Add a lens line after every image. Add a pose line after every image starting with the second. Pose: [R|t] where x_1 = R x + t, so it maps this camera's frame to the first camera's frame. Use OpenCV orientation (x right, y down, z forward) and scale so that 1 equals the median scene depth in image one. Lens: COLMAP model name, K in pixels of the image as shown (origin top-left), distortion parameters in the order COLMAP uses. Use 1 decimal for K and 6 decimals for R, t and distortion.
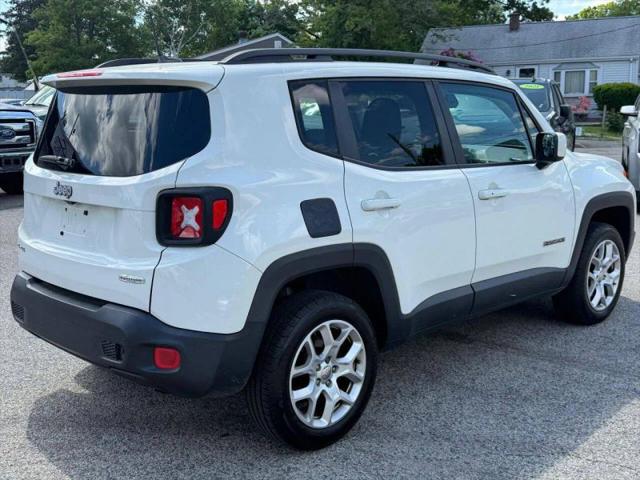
lens RADIAL K [[755.7, 0, 320.0], [0, 755.7, 240.0], [0, 0, 1]] dist [0.214930, -0.510288]
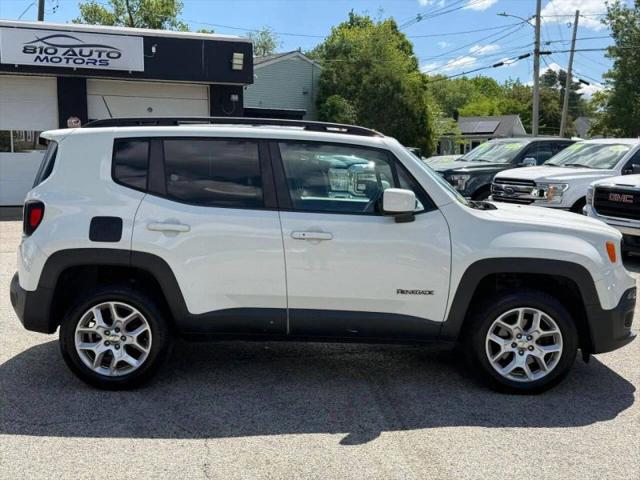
lens RADIAL K [[755.7, 0, 320.0], [0, 755.7, 240.0], [0, 0, 1]] dist [0.214930, -0.510288]
pose [[0.712939, 0.096001, -0.694623, 1.265690], [-0.149401, 0.988636, -0.016706, -0.043054], [0.685126, 0.115688, 0.719180, 0.201078]]
